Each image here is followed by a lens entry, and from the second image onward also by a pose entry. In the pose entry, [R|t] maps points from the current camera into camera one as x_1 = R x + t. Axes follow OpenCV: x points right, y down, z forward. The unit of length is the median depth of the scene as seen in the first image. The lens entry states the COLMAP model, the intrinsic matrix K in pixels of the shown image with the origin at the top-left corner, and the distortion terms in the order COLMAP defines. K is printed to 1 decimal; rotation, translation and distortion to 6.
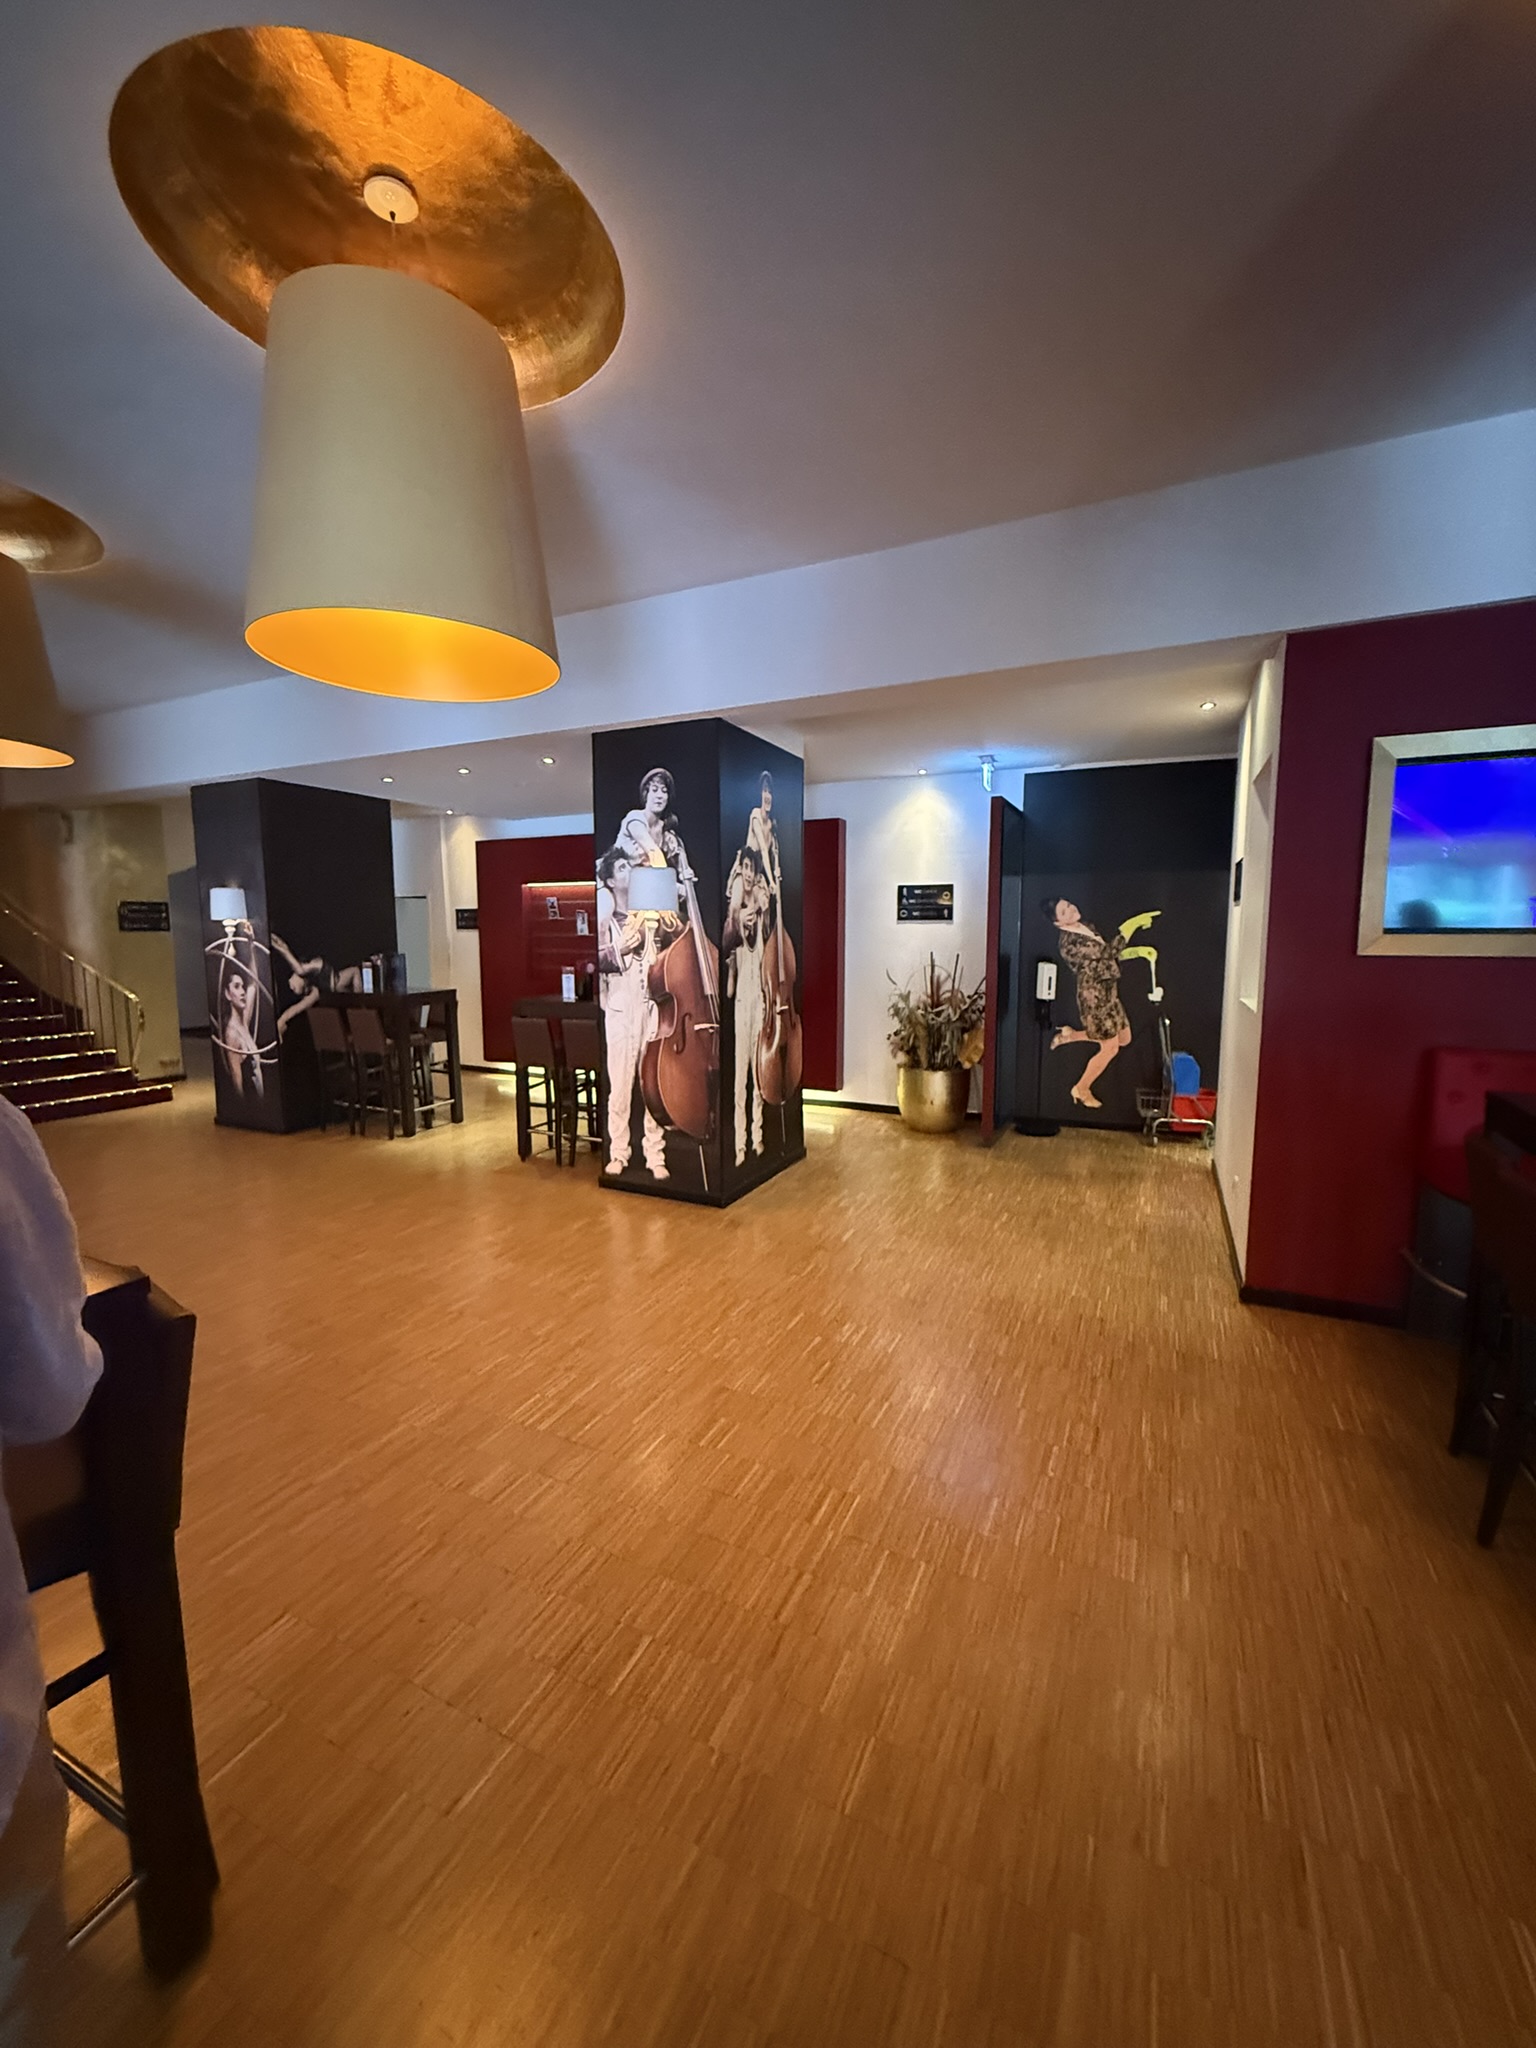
lens RADIAL K [[811.9, 0, 768.0], [0, 811.9, 1024.0], [0, 0, 1]] dist [0.000540, 0.000231]
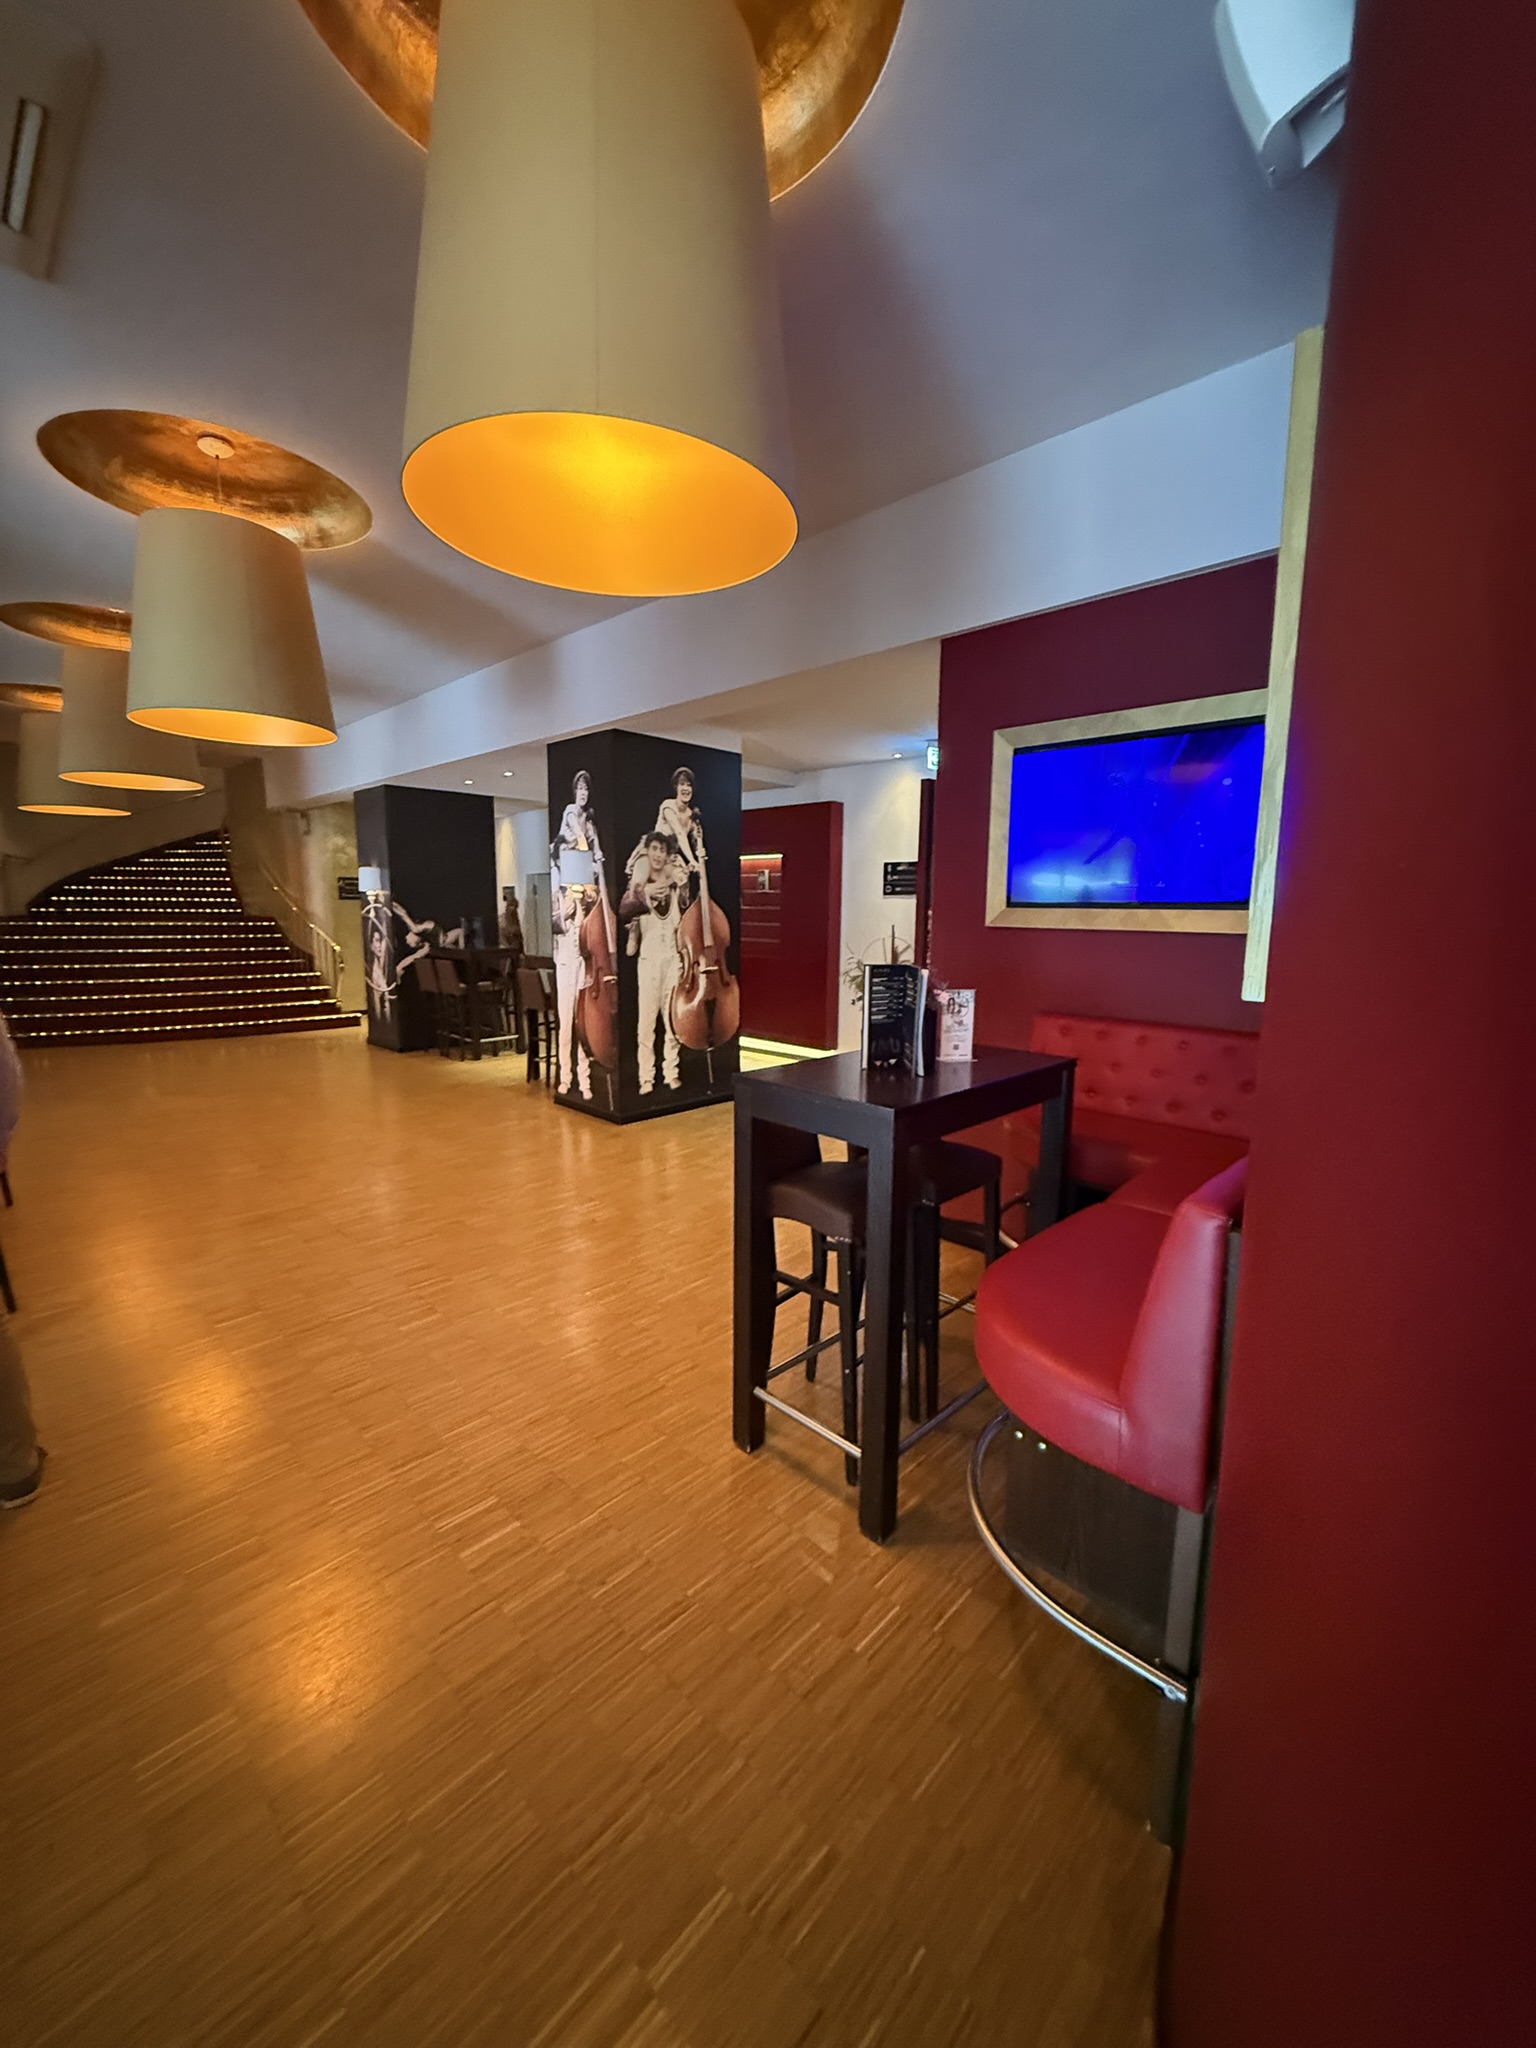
lens RADIAL K [[811.9, 0, 768.0], [0, 811.9, 1024.0], [0, 0, 1]] dist [0.000540, 0.000231]
pose [[0.948797, 0.056767, -0.310745, 0.510746], [-0.047739, 0.998189, 0.036589, 0.014965], [0.312259, -0.019880, 0.949789, -0.102242]]
